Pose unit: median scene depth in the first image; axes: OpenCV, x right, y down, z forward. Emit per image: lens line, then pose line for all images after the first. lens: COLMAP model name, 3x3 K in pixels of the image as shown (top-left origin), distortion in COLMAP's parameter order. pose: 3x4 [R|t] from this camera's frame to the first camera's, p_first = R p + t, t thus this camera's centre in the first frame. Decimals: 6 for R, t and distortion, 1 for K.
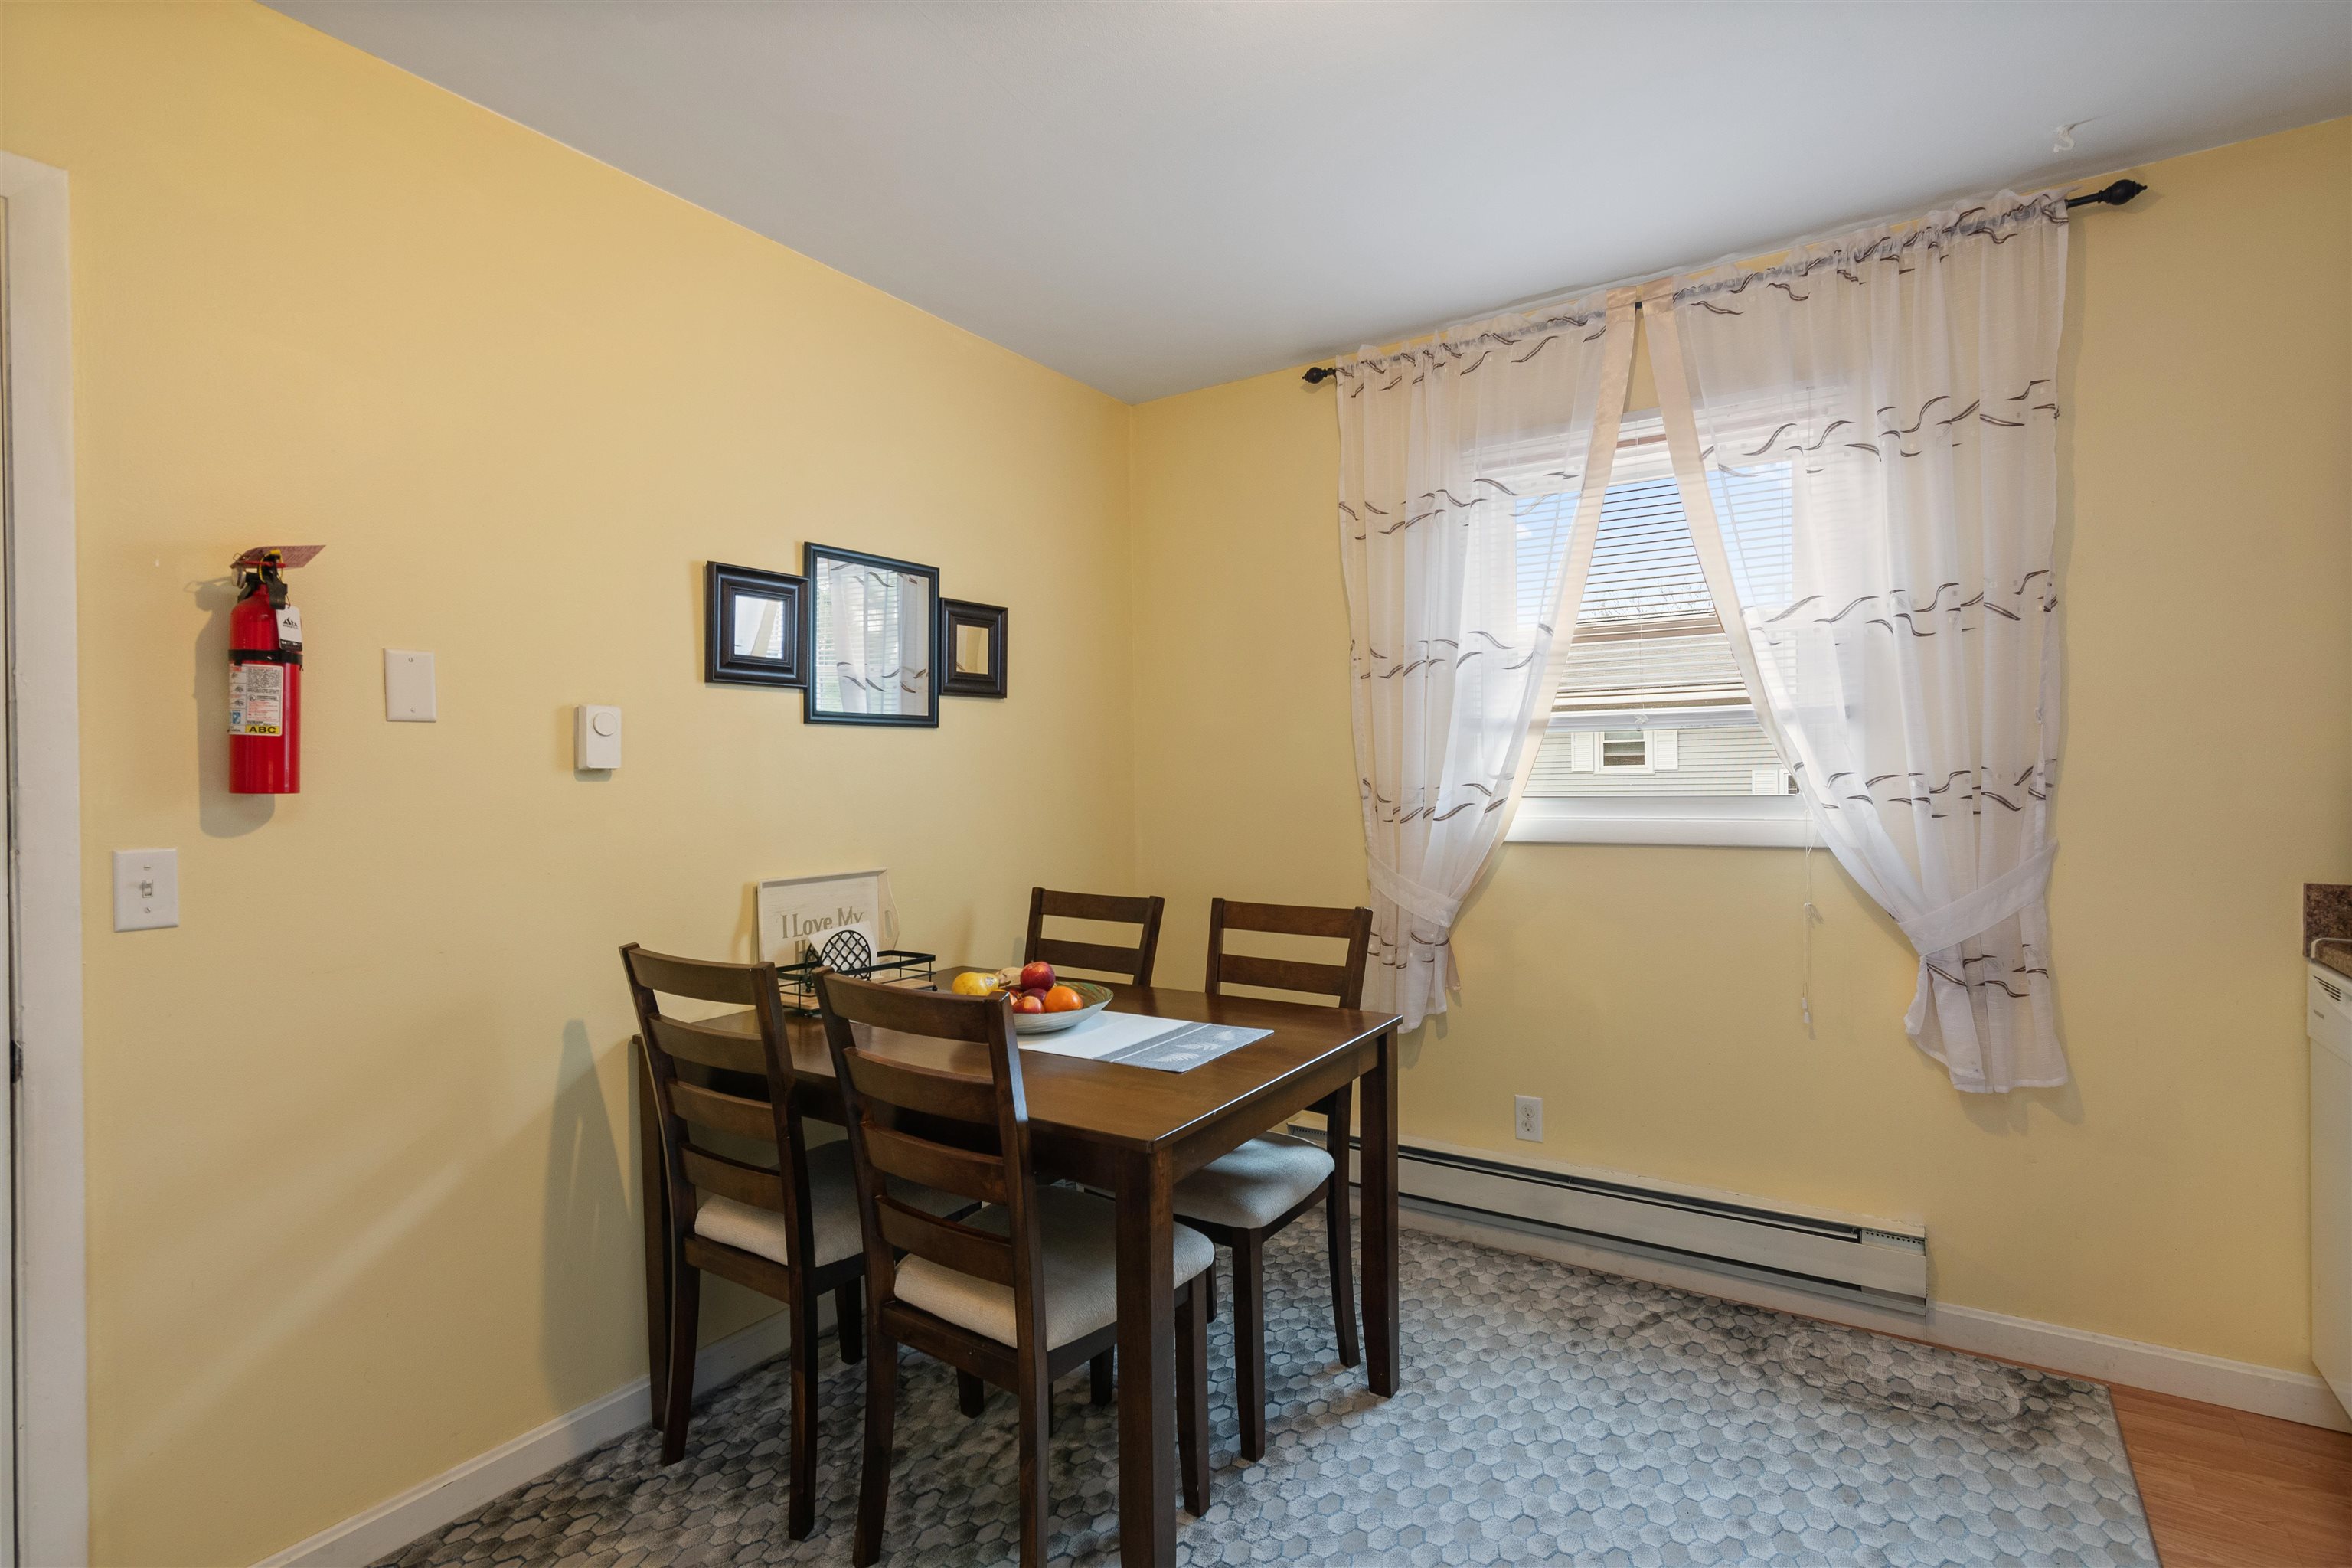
lens RADIAL K [[1113.3, 0, 1176.0], [0, 1113.3, 784.0], [0, 0, 1]] dist [-0.001323, -0.000087]
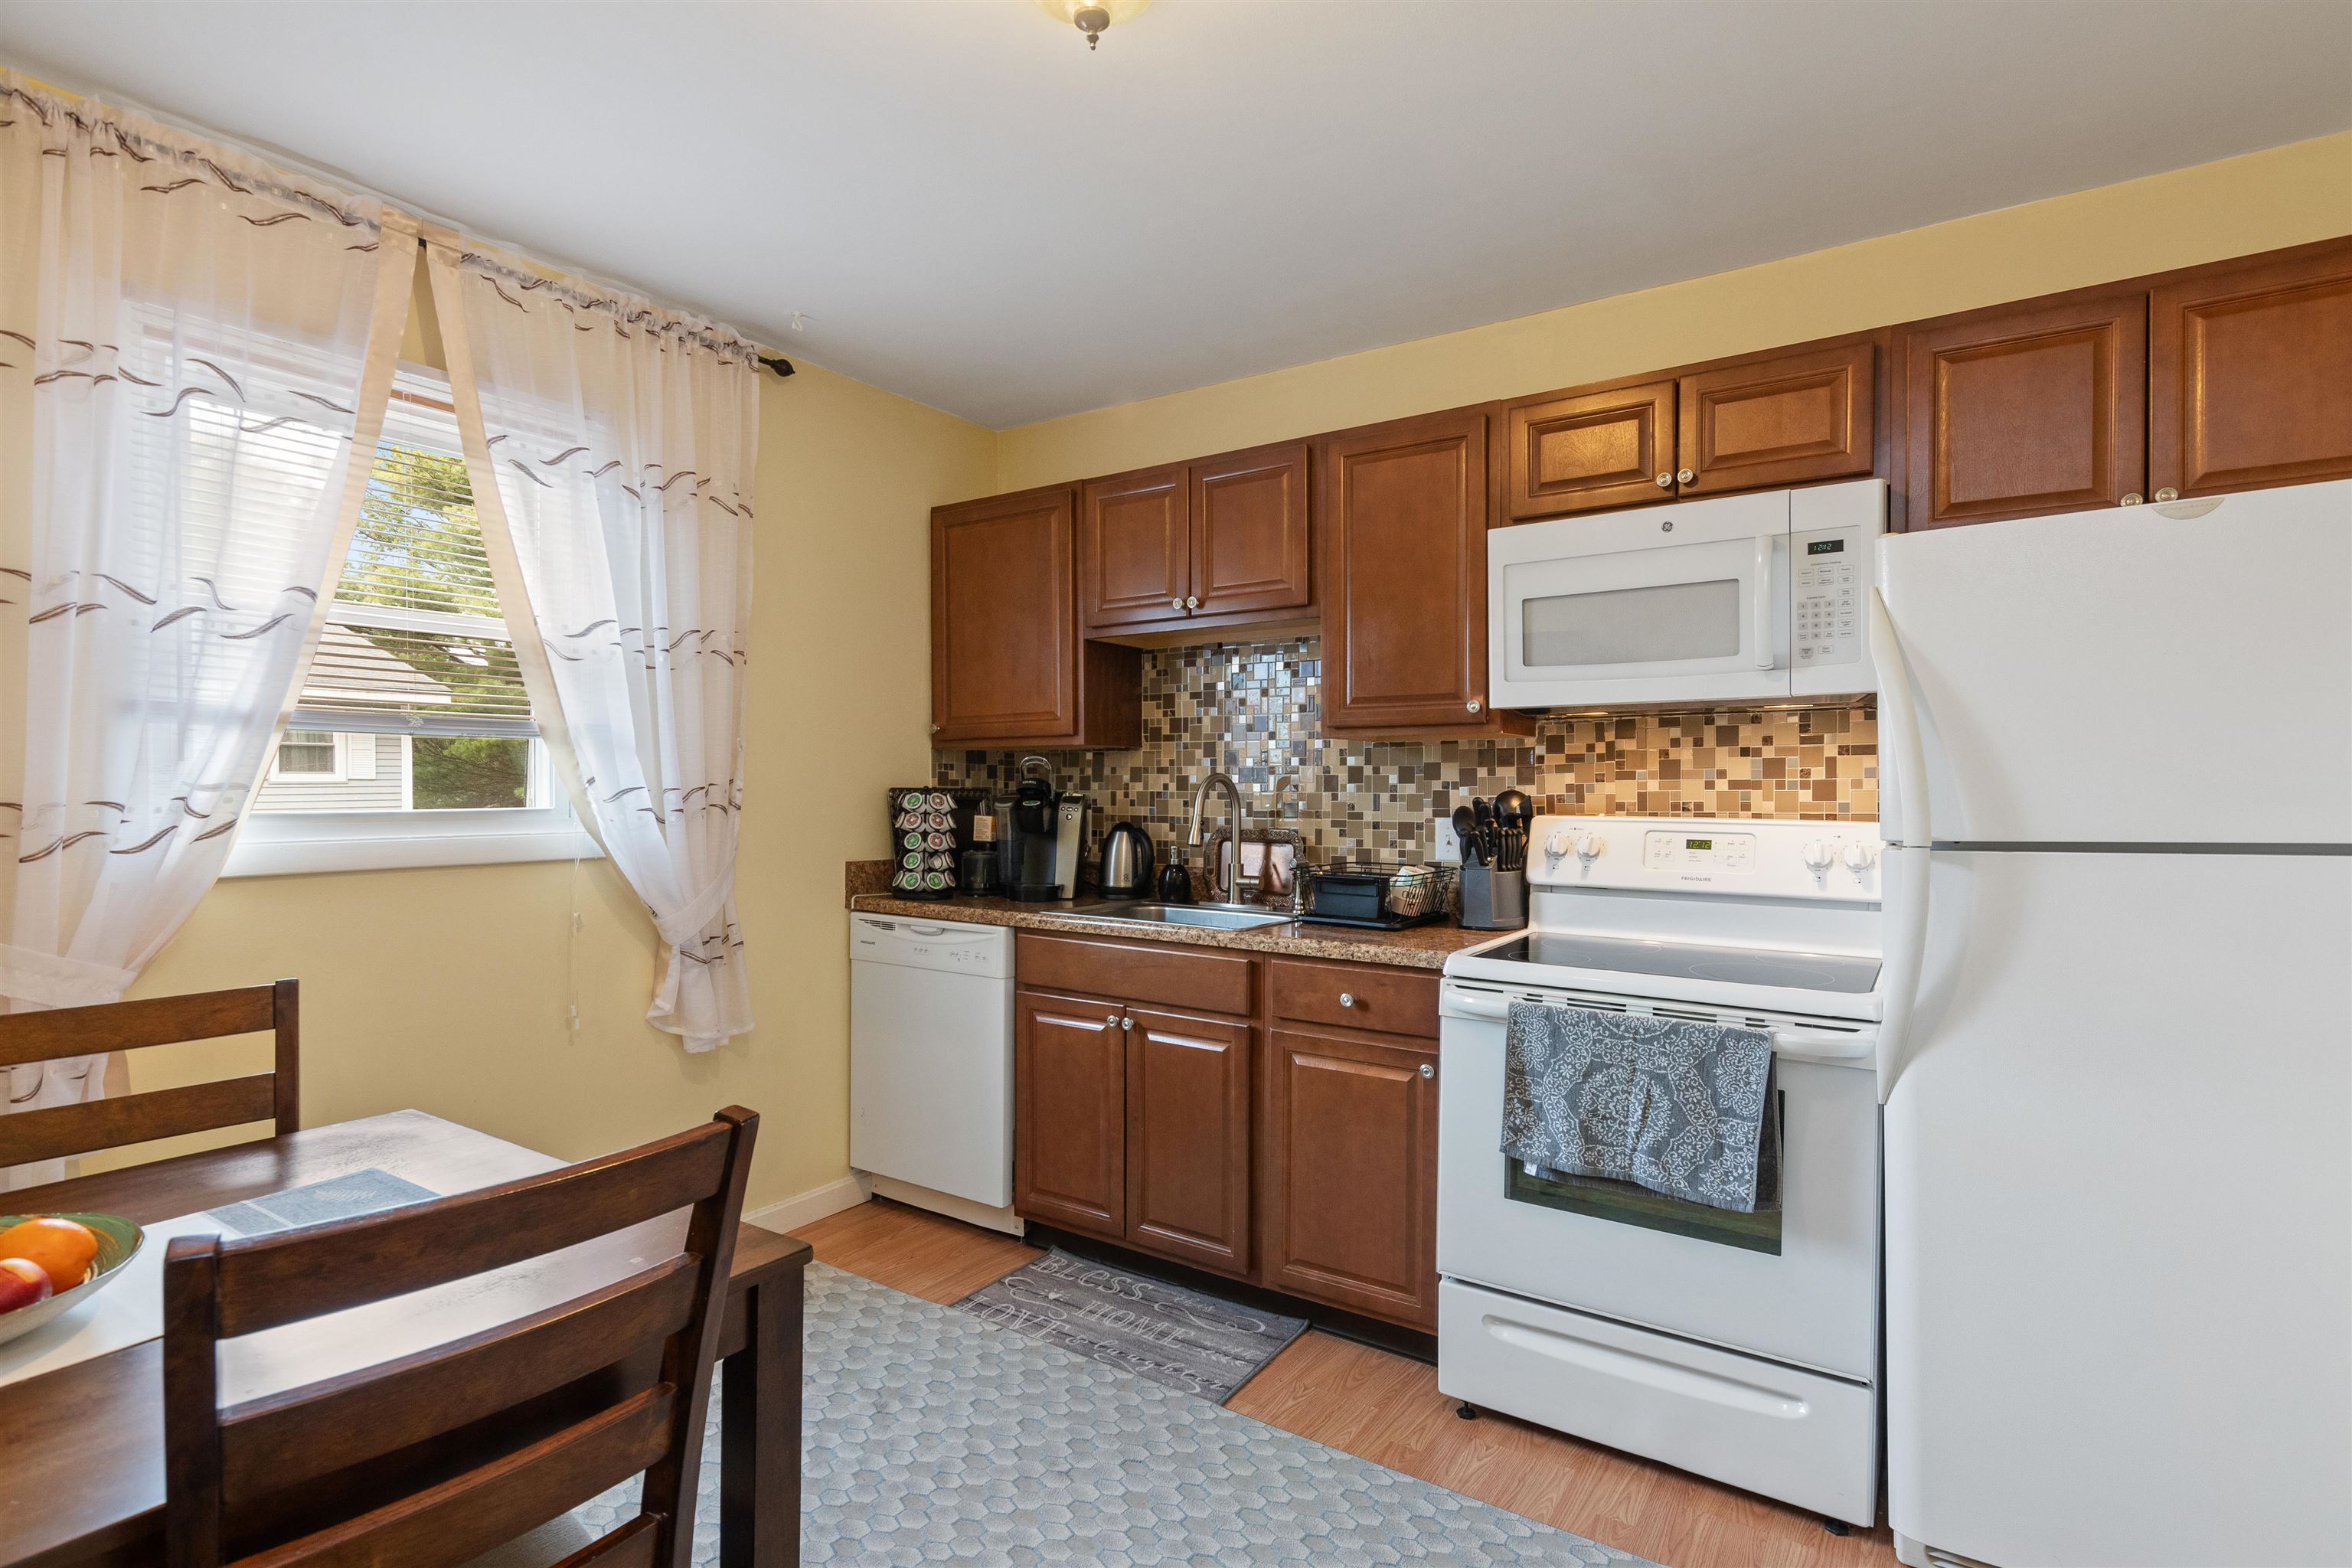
lens RADIAL K [[1158.0, 0, 1176.8], [0, 1158.0, 793.6], [0, 0, 1]] dist [-0.000166, -0.000135]
pose [[0.017911, 0.003692, 0.999833, -0.481124], [0.001942, 0.999991, -0.003728, 0.001189], [-0.999838, 0.002008, 0.017904, 0.410149]]
